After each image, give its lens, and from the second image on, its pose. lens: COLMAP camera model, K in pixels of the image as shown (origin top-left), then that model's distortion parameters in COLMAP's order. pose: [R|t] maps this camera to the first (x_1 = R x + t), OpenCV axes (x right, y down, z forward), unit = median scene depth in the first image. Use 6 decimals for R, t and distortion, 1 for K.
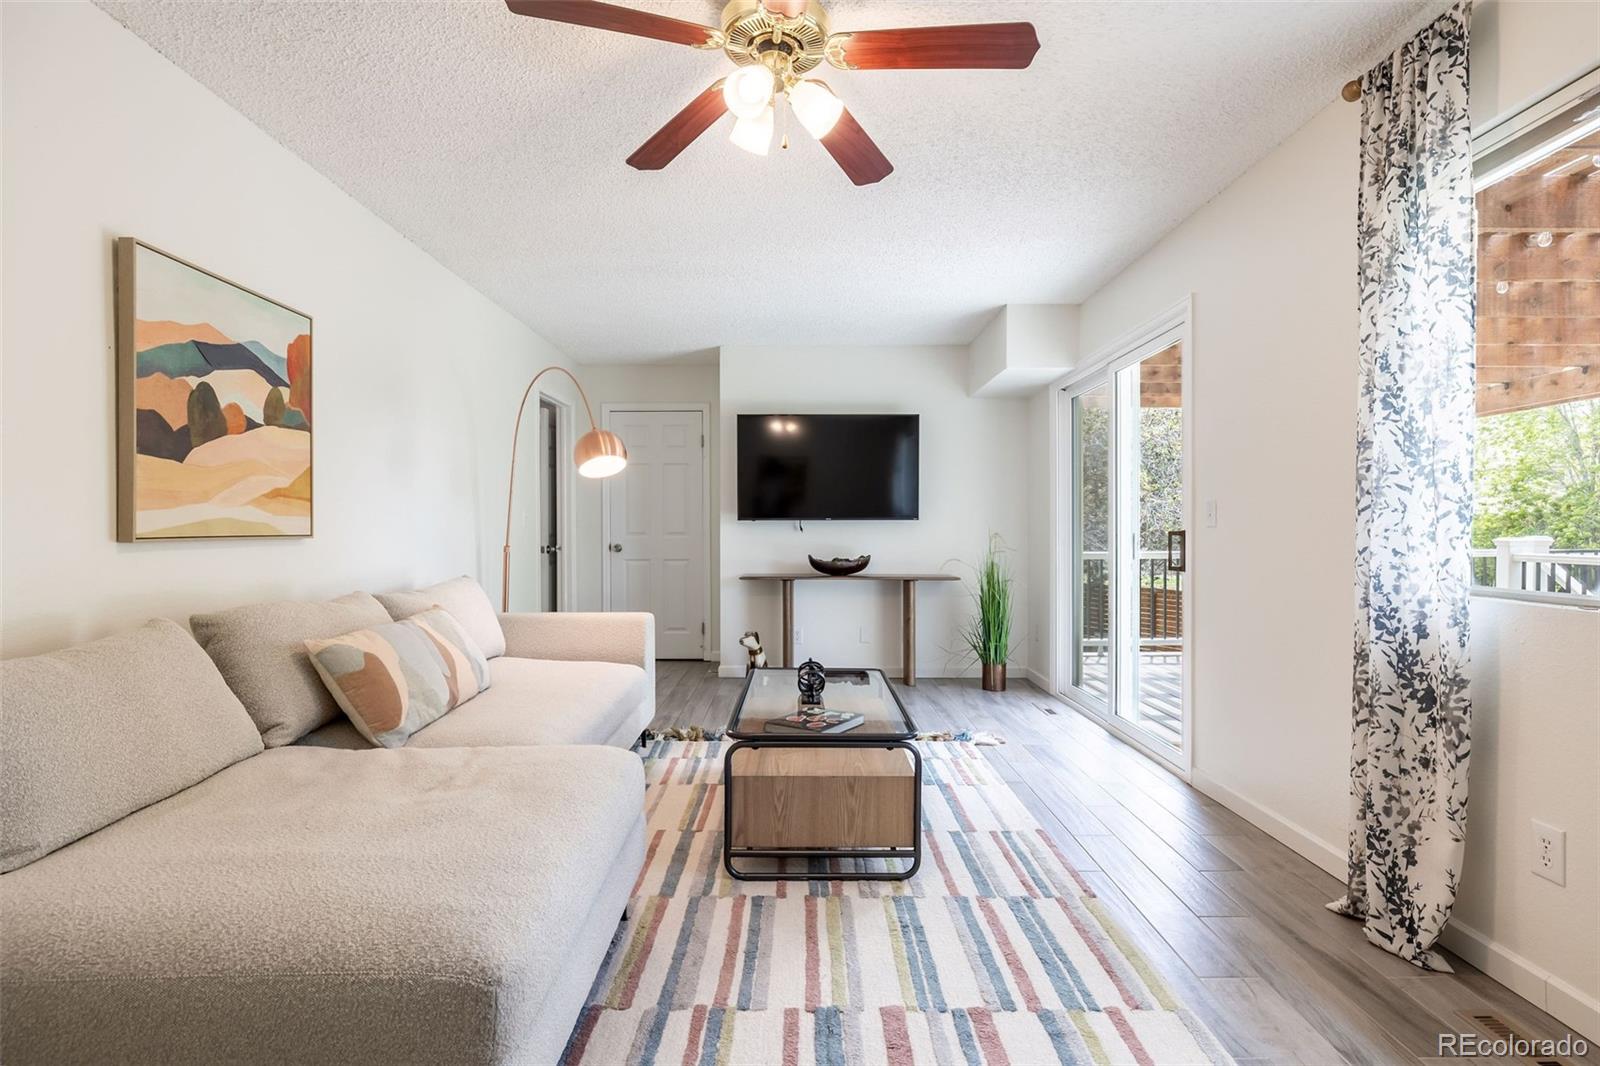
lens RADIAL K [[818.8, 0, 800.0], [0, 818.8, 533.0], [0, 0, 1]] dist [-0.000136, -0.000004]
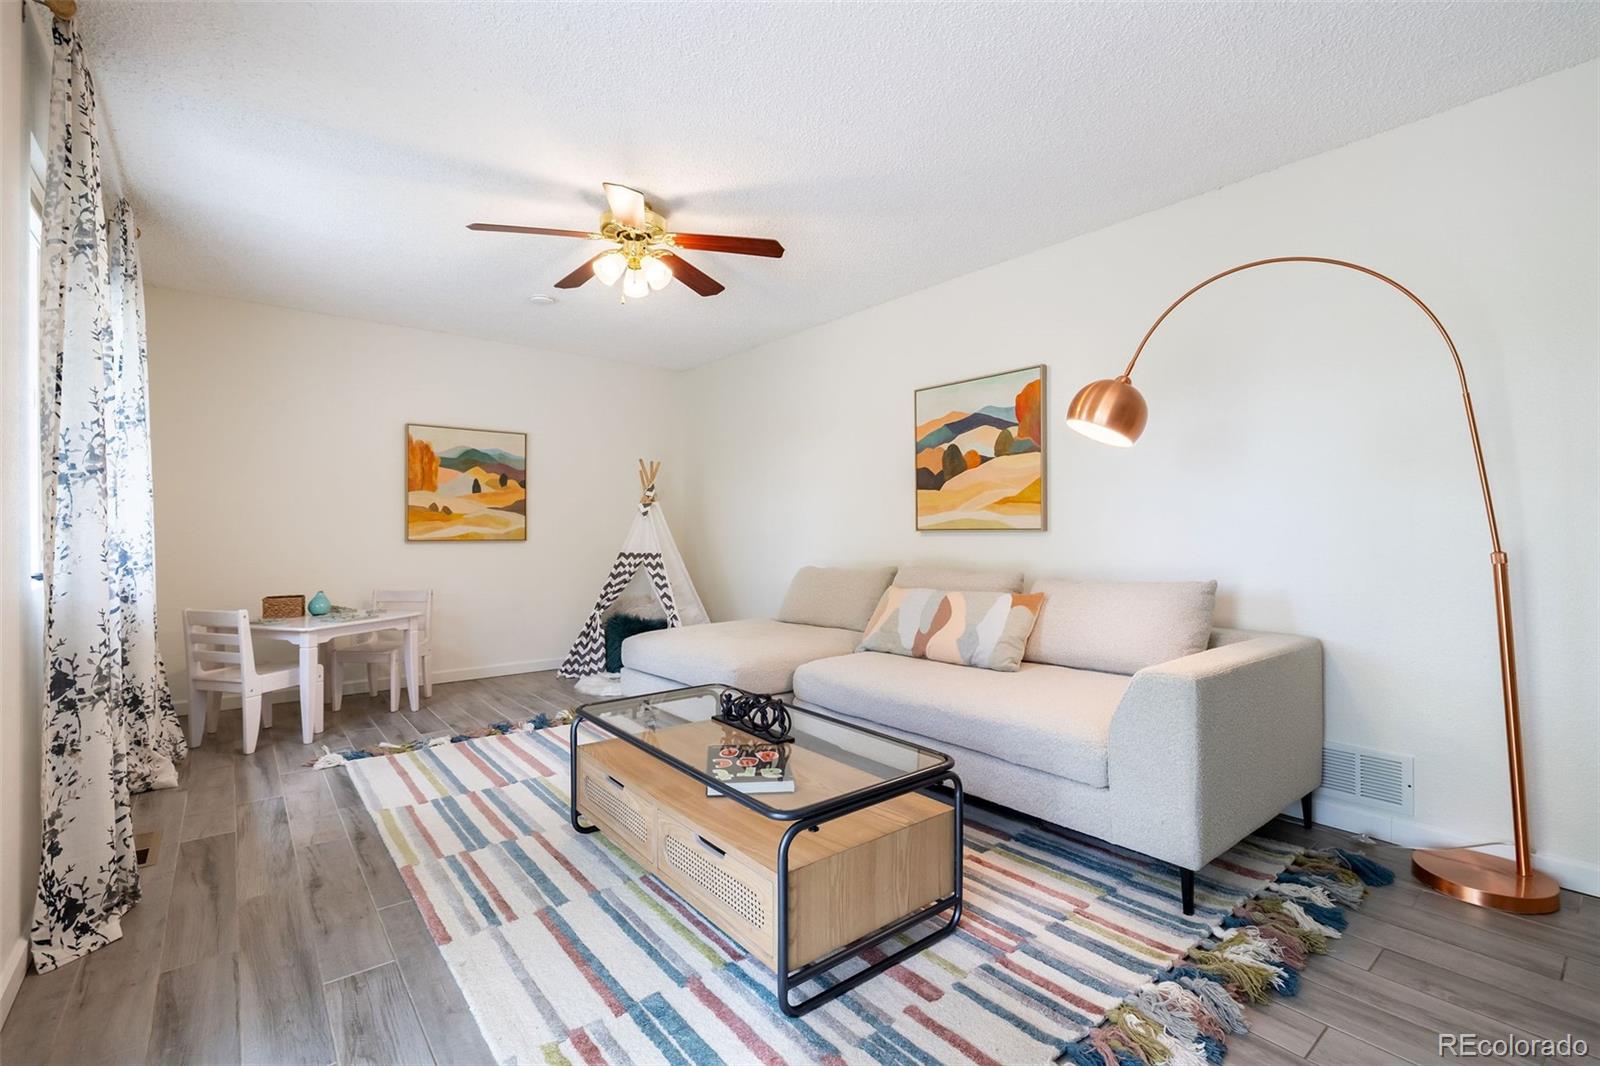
lens RADIAL K [[713.3, 0, 803.1], [0, 713.3, 535.1], [0, 0, 1]] dist [-0.003705, -0.000478]
pose [[-0.779116, 0.008983, -0.626816, 0.512437], [0.000355, 0.999903, 0.013889, -0.004090], [0.626880, 0.010599, -0.779044, 1.970438]]
